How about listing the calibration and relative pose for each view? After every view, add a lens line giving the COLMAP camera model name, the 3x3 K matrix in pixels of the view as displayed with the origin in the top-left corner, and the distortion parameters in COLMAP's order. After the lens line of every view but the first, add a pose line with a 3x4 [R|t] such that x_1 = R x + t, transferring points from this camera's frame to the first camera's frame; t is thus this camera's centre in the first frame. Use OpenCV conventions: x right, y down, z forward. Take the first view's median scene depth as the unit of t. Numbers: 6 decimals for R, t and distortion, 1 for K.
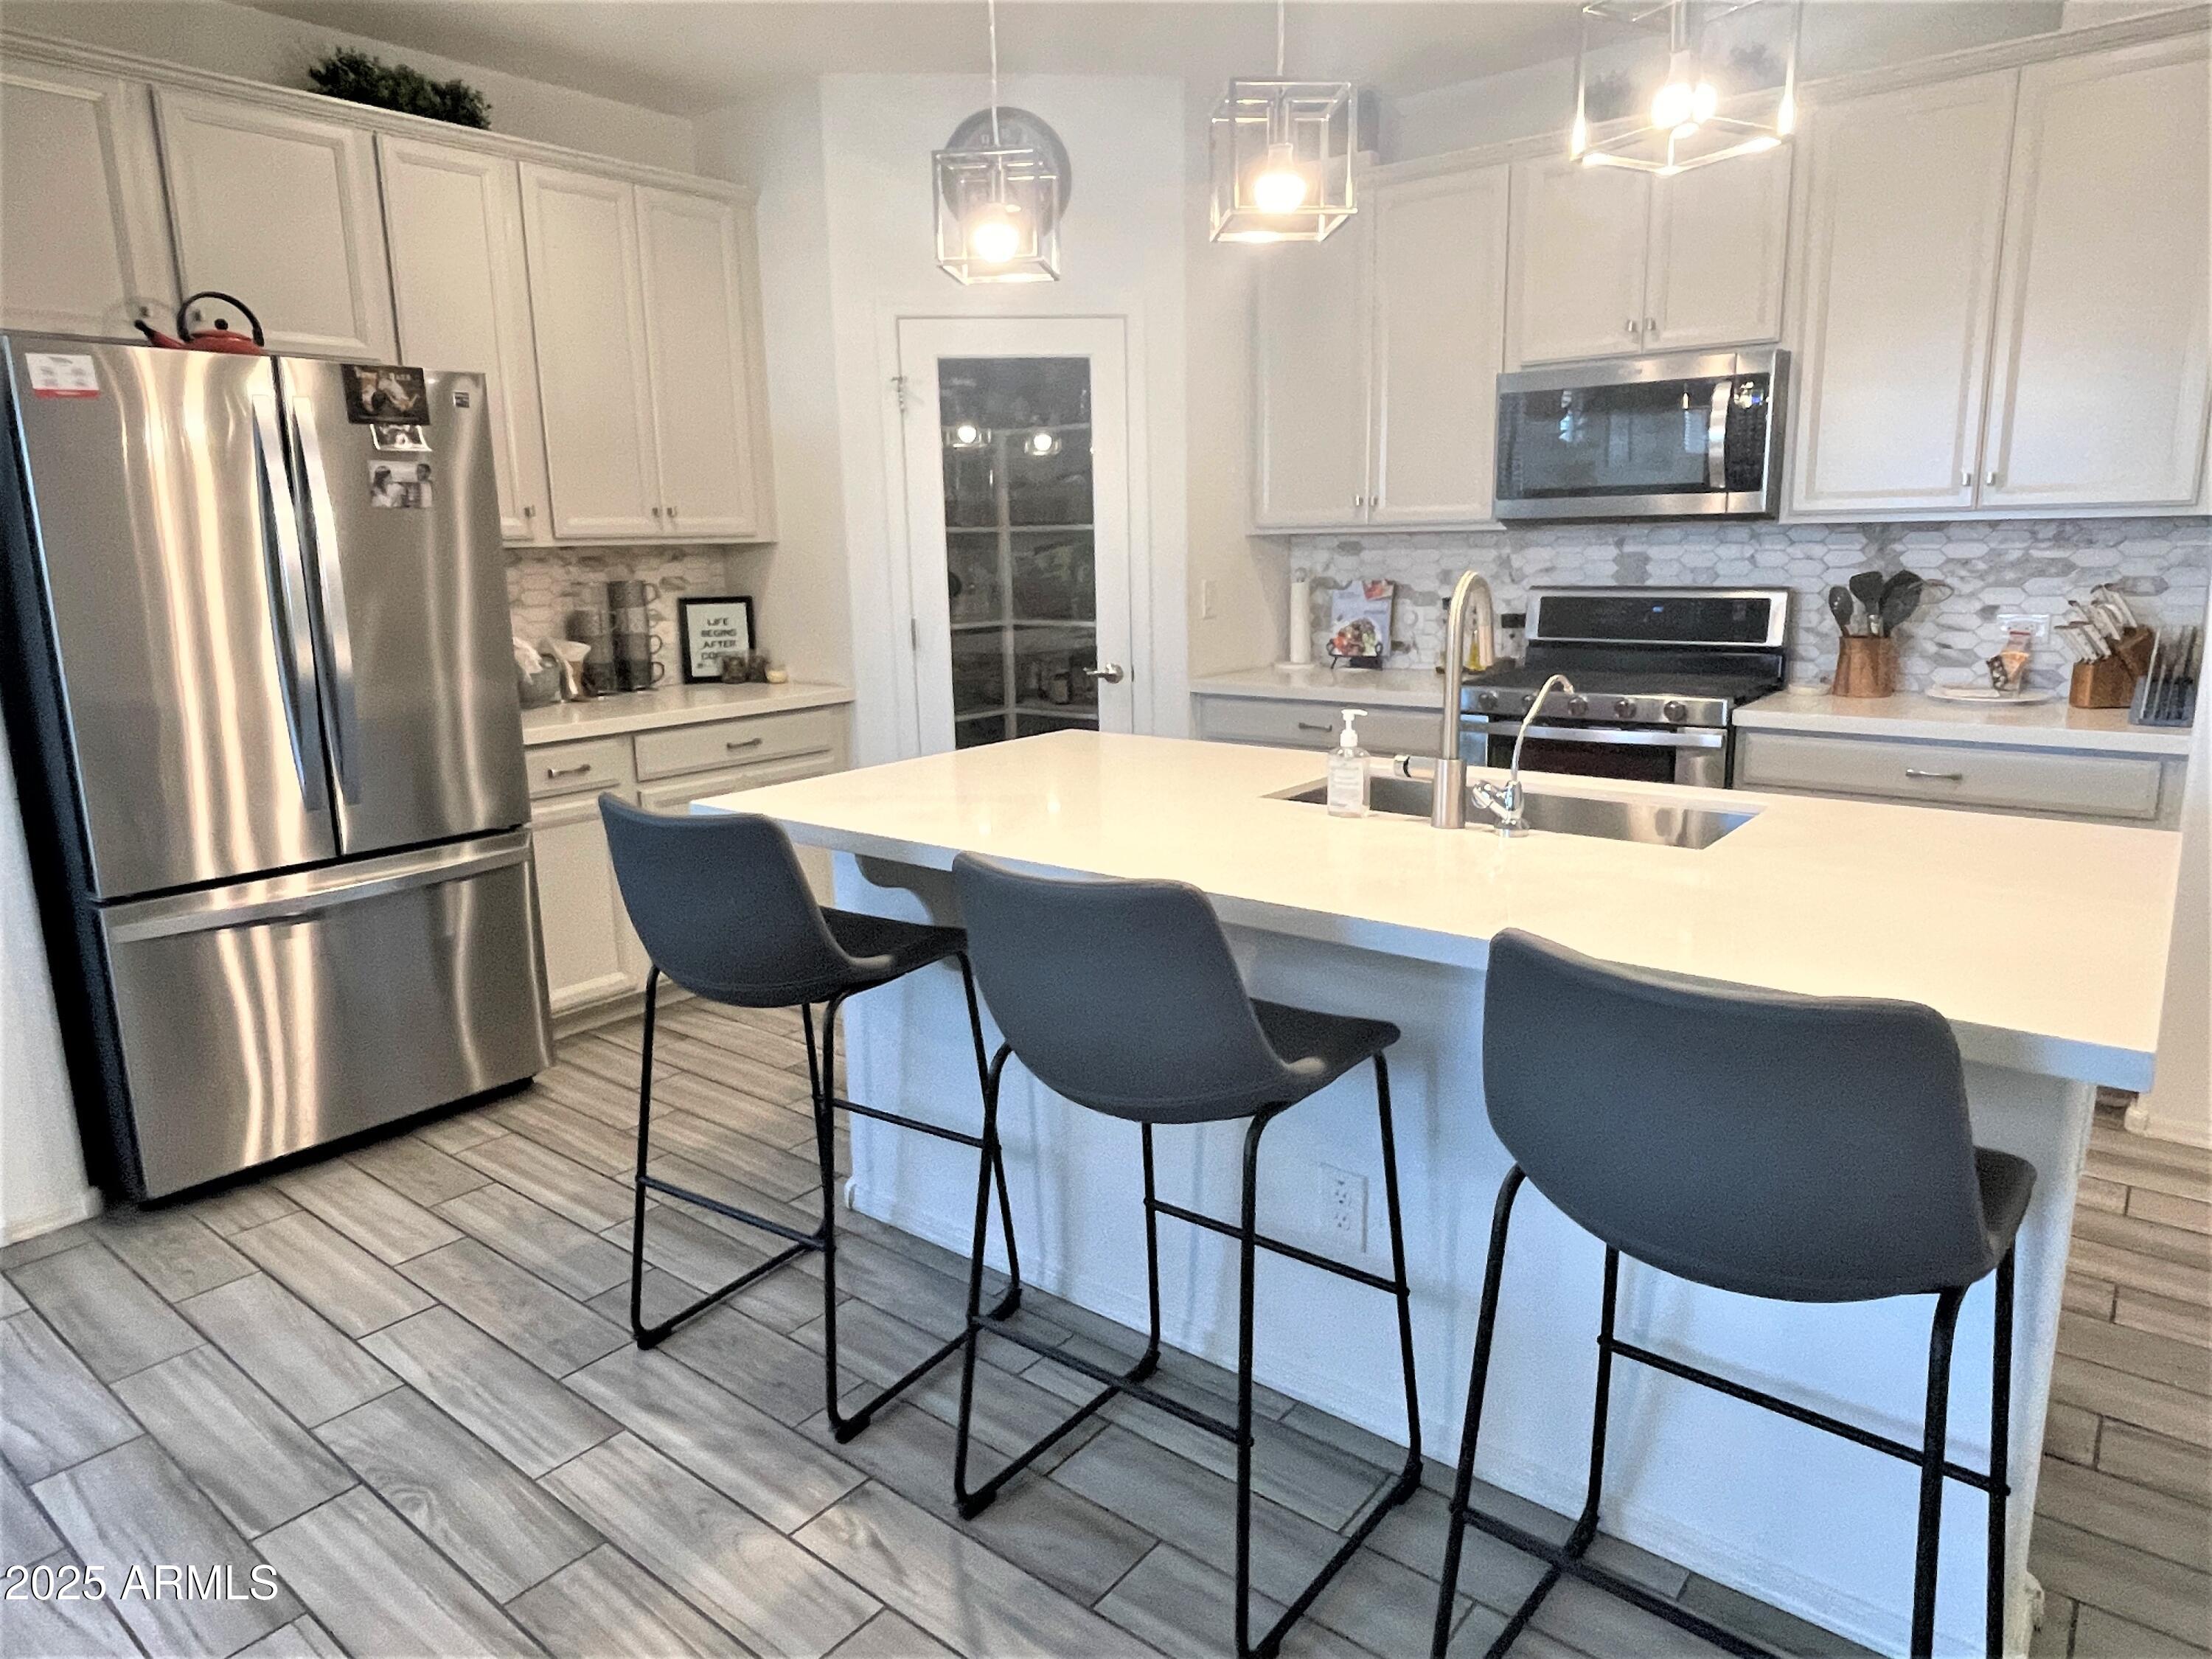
lens RADIAL K [[1378.3, 0, 1106.1], [0, 1378.3, 811.4], [0, 0, 1]] dist [0.023020, -0.041095]
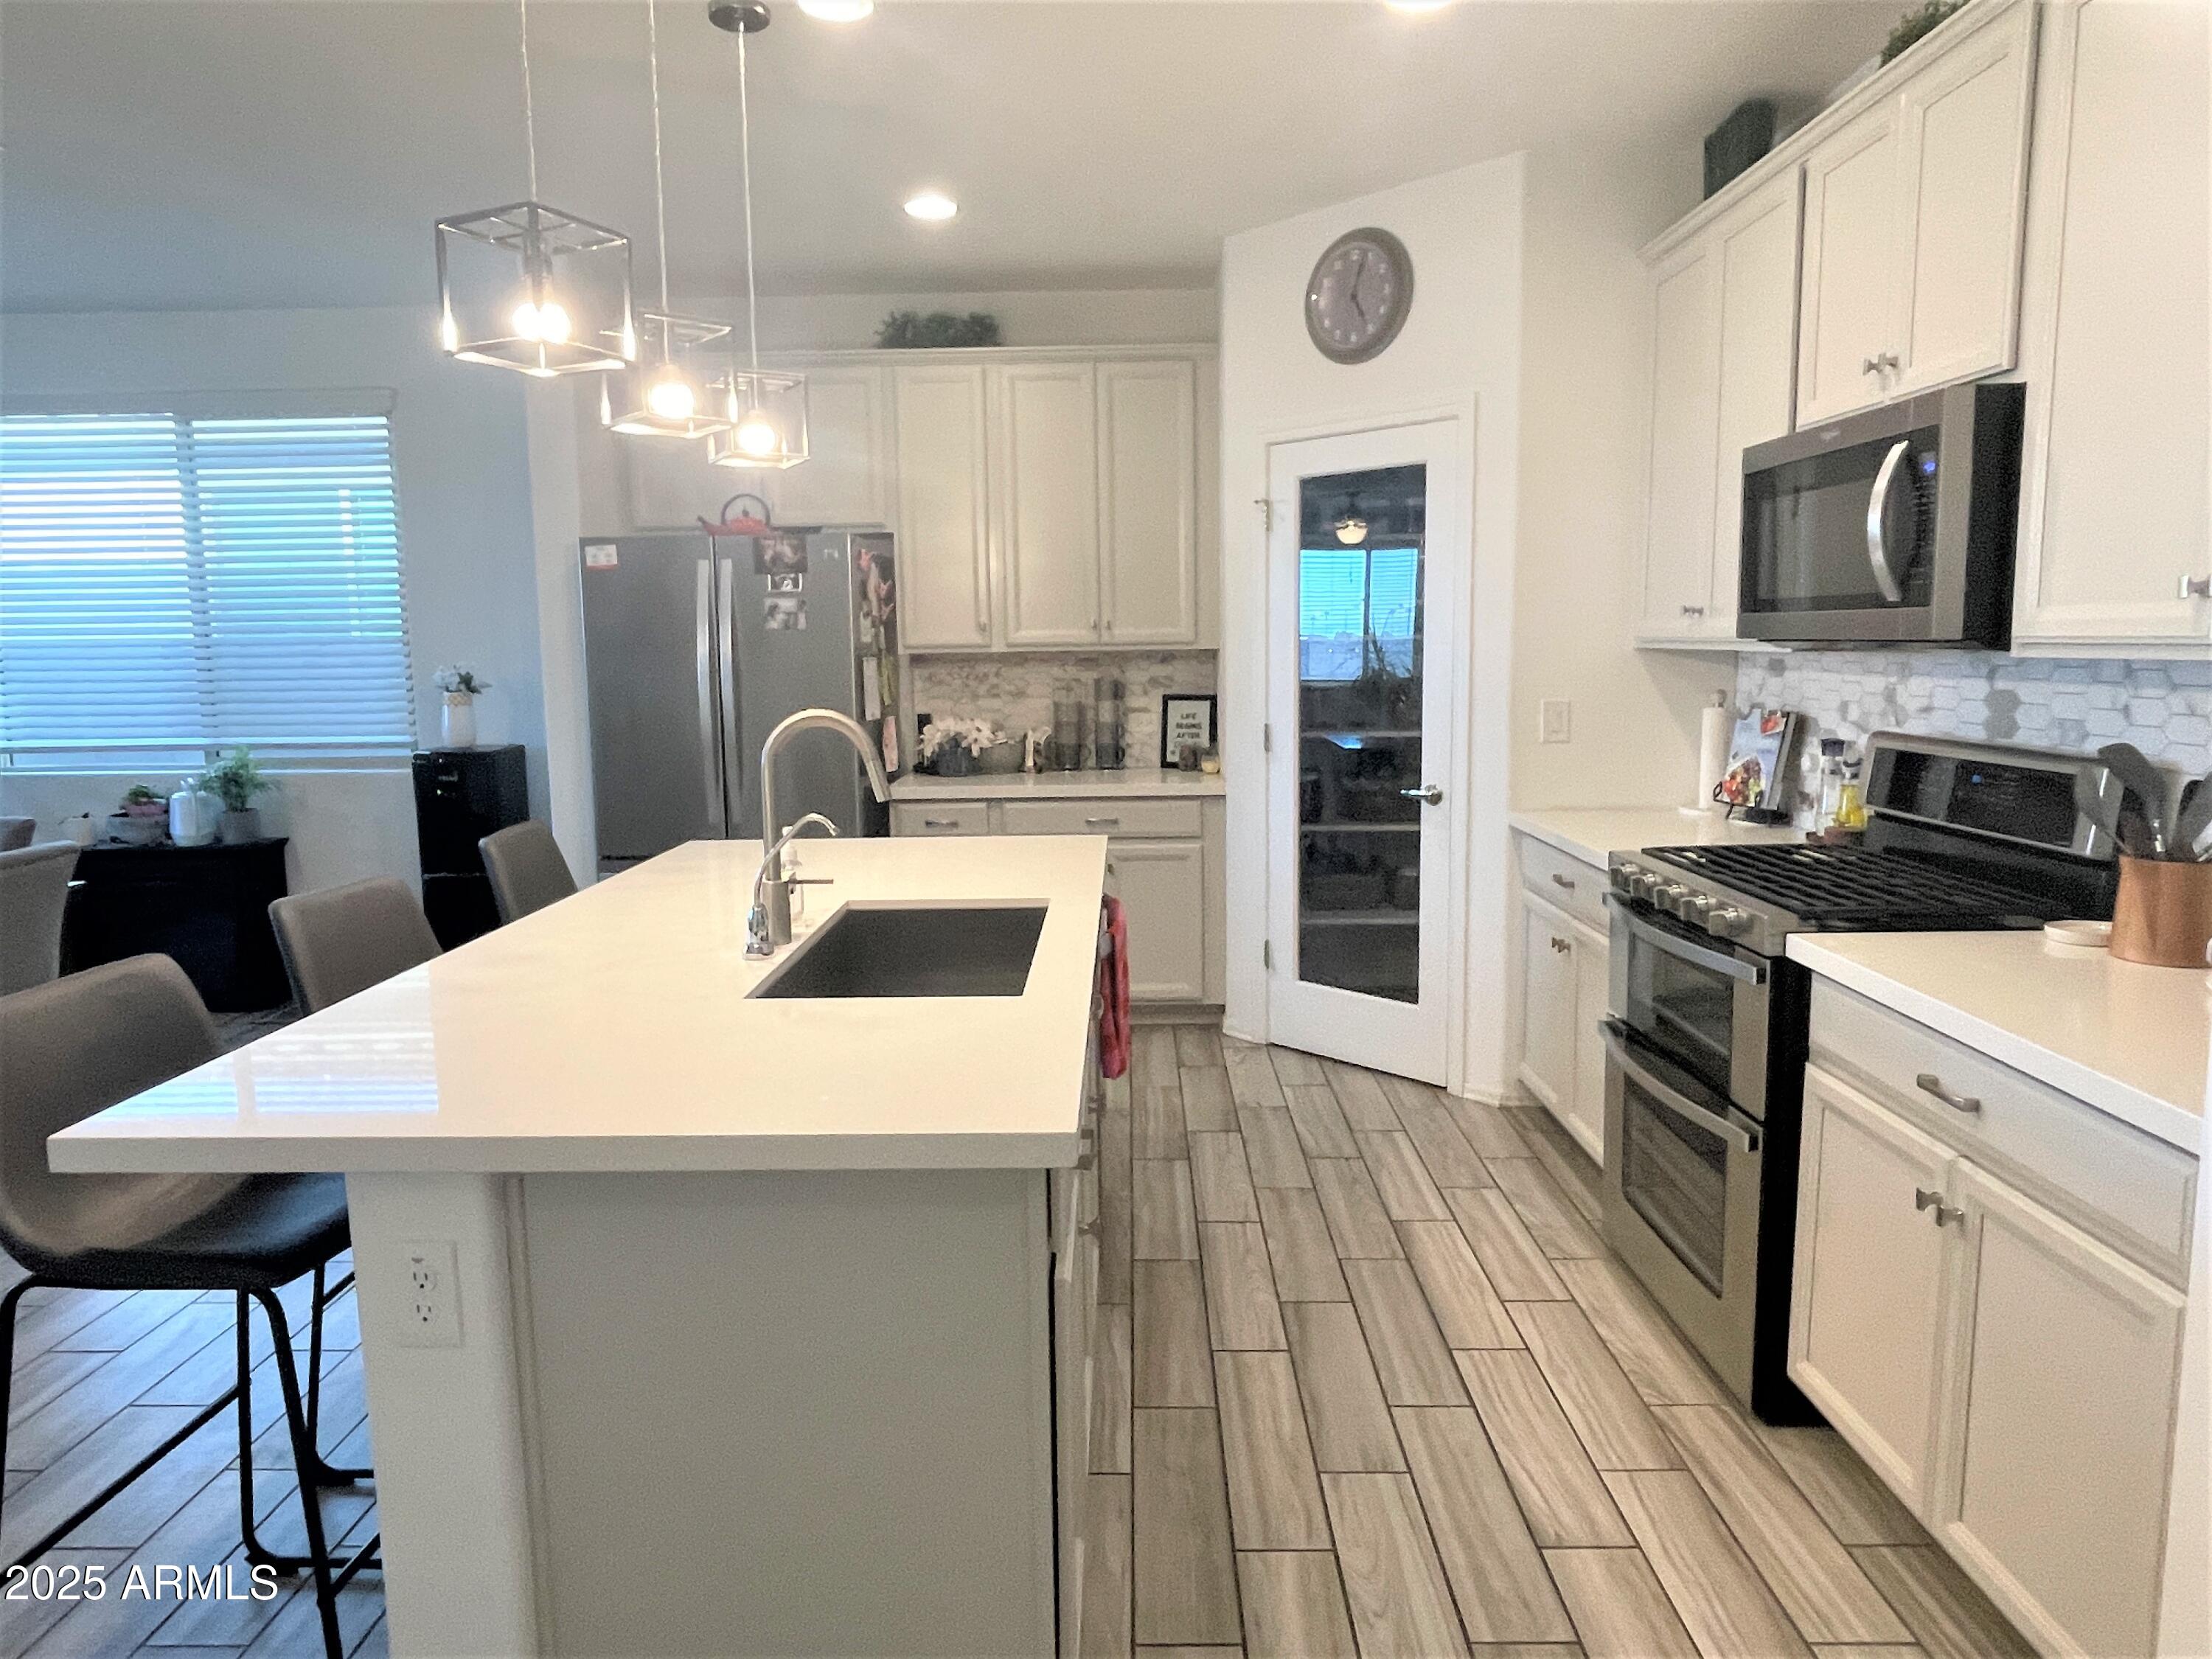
lens RADIAL K [[1360.9, 0, 1096.8], [0, 1360.9, 833.2], [0, 0, 1]] dist [-0.017033, -0.000443]
pose [[0.608347, 0.122758, -0.784120, 0.618307], [-0.153044, 0.987568, 0.035872, -0.076076], [0.778775, 0.098182, 0.619572, 0.269257]]
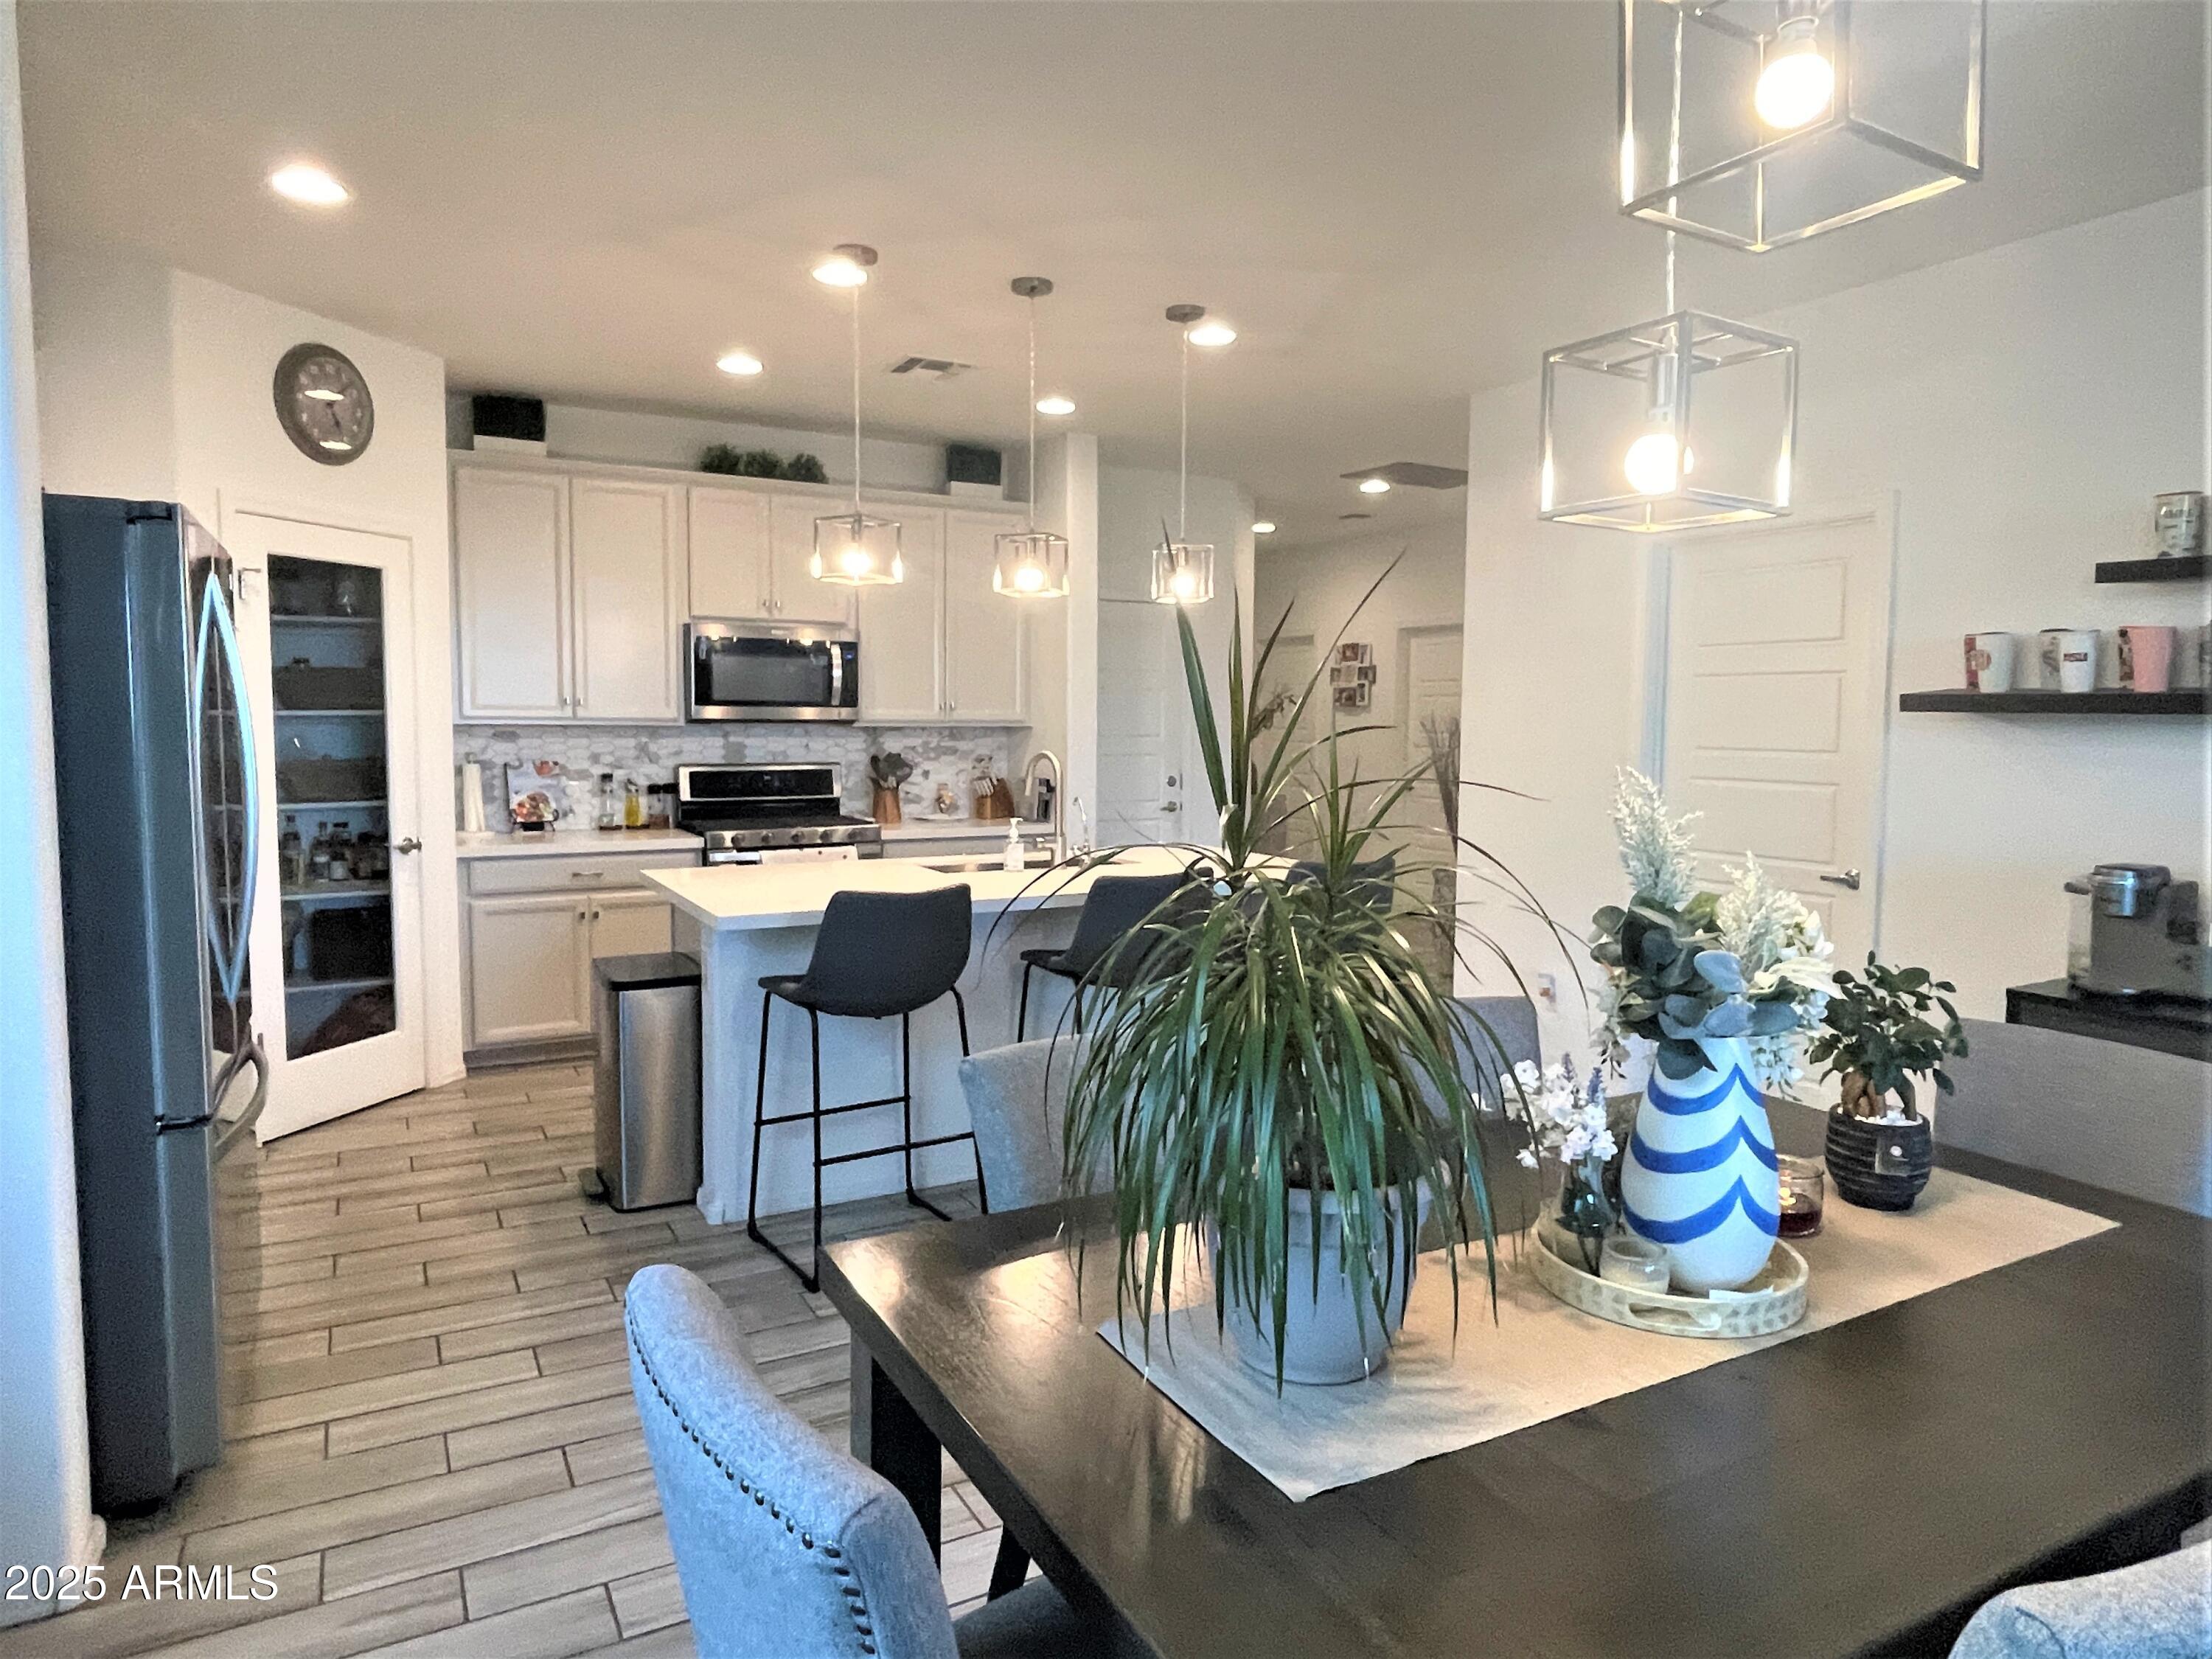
lens RADIAL K [[1330.7, 0, 1106.0], [0, 1330.7, 829.5], [0, 0, 1]] dist [0.004026, 0.000387]
pose [[0.383870, -0.053981, 0.921808, -0.805913], [0.165782, 0.986098, -0.011291, -0.007178], [-0.908383, 0.157154, 0.387482, 0.071918]]
